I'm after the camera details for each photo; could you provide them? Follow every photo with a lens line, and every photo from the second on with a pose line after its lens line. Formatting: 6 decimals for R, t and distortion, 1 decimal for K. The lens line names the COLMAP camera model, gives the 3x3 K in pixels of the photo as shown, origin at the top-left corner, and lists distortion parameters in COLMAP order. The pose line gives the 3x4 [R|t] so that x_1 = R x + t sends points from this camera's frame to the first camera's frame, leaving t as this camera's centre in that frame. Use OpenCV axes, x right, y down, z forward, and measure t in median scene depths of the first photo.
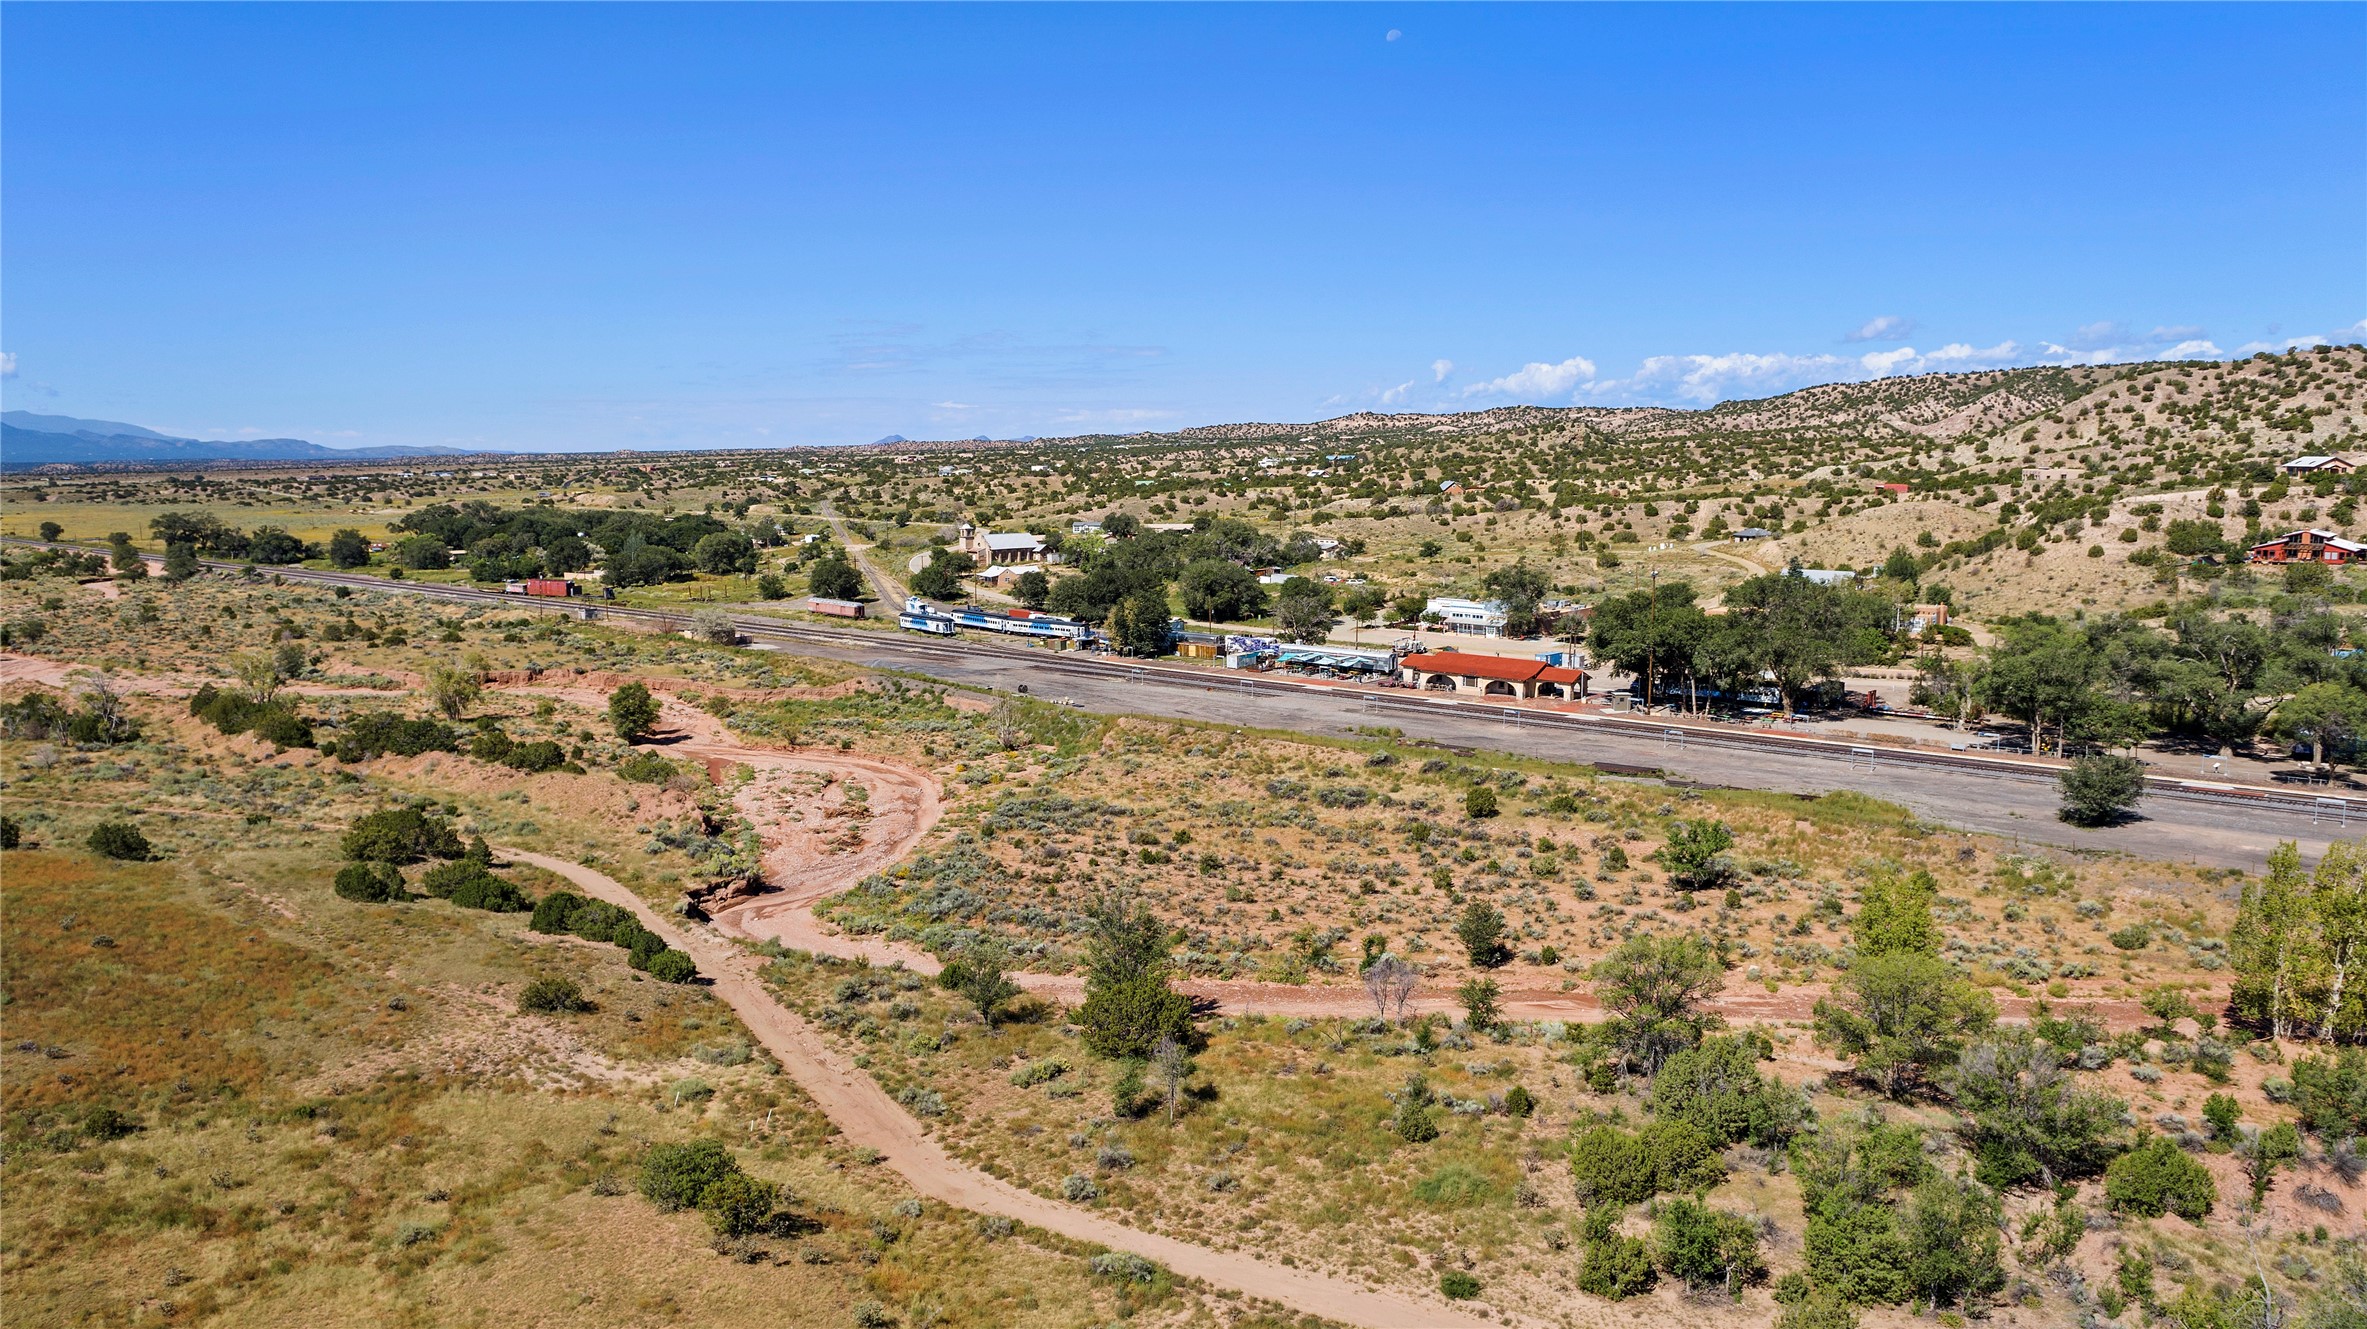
lens RADIAL K [[1600.2, 0, 1189.7], [0, 1600.2, 658.7], [0, 0, 1]] dist [-0.020052, 0.019300]
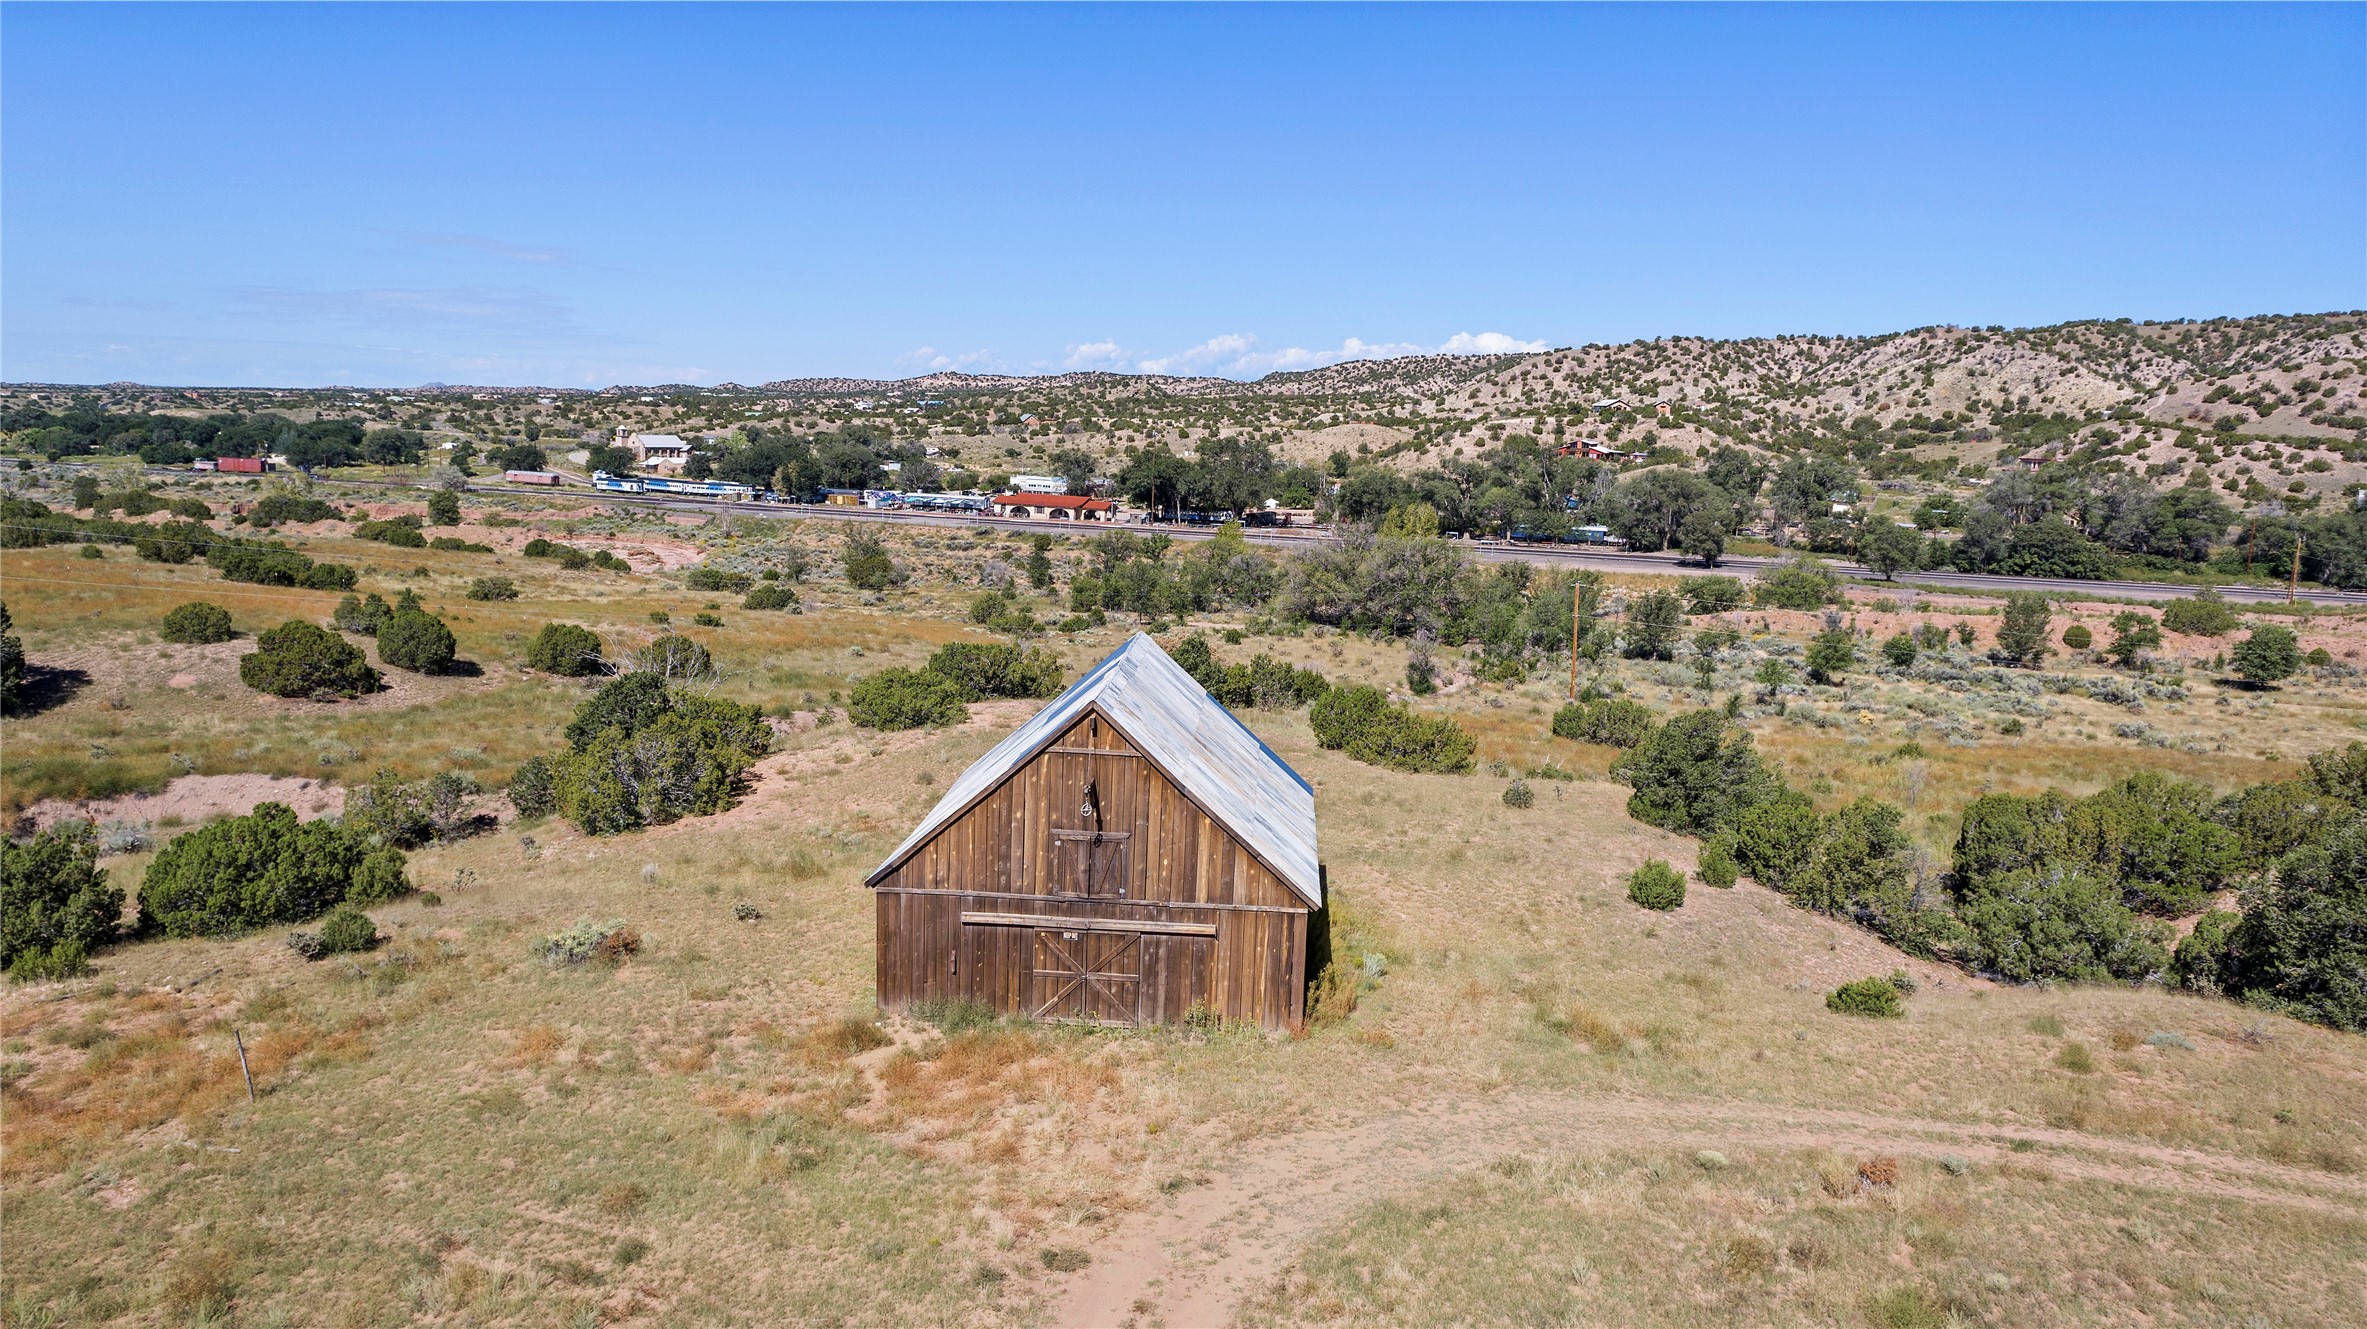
lens RADIAL K [[1600.2, 0, 1189.7], [0, 1600.2, 658.7], [0, 0, 1]] dist [-0.020052, 0.019300]
pose [[0.966213, -0.001760, 0.257740, -0.031294], [-0.003123, 0.999823, 0.018534, 0.052814], [-0.257728, -0.018713, 0.966036, -0.203315]]
